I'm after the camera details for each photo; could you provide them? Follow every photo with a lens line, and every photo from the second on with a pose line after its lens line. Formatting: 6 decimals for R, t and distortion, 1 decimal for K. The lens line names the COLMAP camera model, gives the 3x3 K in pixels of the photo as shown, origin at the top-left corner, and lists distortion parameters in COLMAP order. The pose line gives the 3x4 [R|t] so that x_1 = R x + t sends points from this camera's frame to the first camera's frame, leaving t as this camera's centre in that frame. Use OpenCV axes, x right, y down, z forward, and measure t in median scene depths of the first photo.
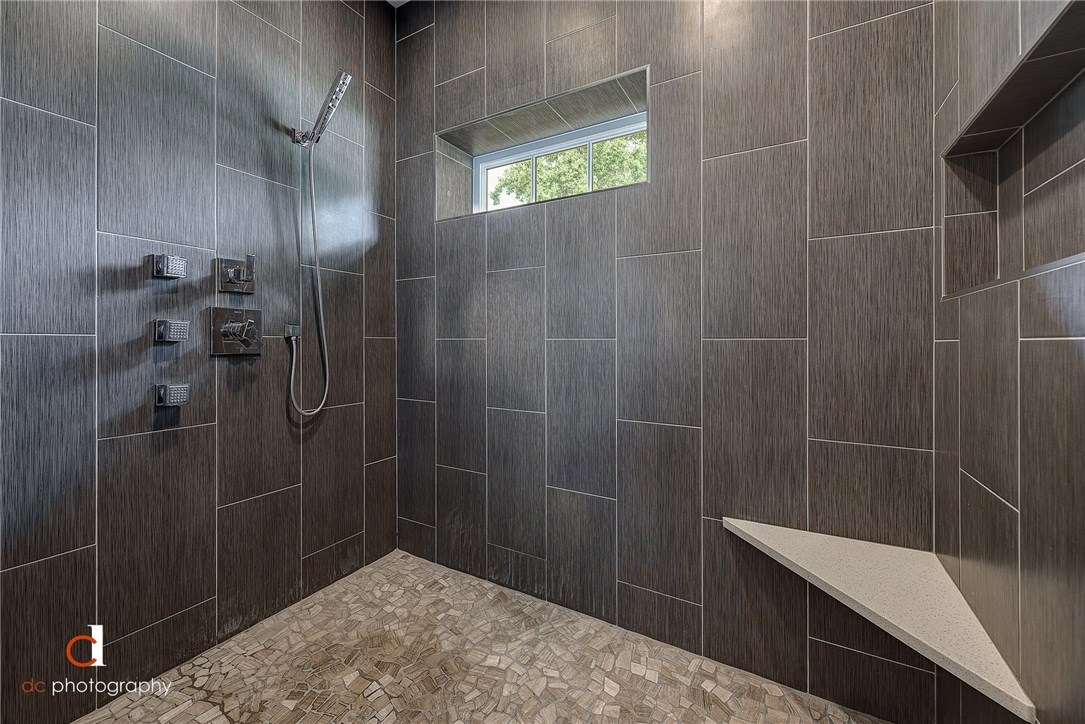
lens RADIAL K [[425.6, 0, 546.9], [0, 425.6, 359.1], [0, 0, 1]] dist [0.002078, 0.000253]
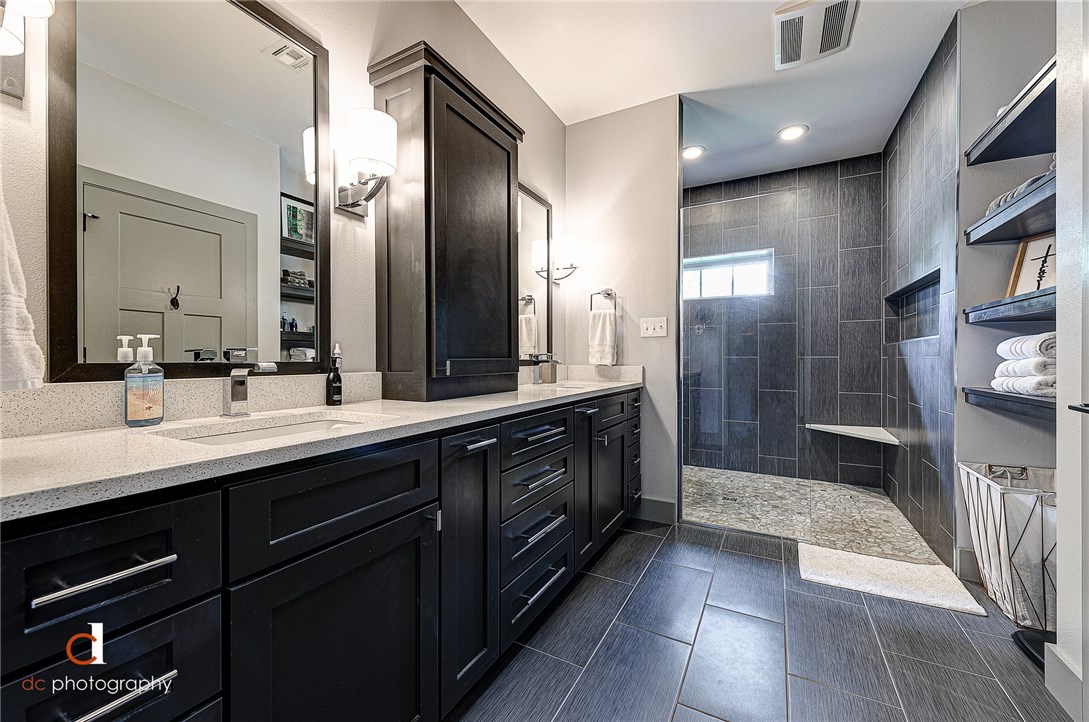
lens RADIAL K [[422.5, 0, 542.1], [0, 422.5, 361.0], [0, 0, 1]] dist [-0.001732, -0.000072]
pose [[0.999721, -0.005918, 0.022874, -1.437456], [0.005813, 0.999972, 0.004663, -0.043089], [-0.022901, -0.004528, 0.999727, -1.774912]]
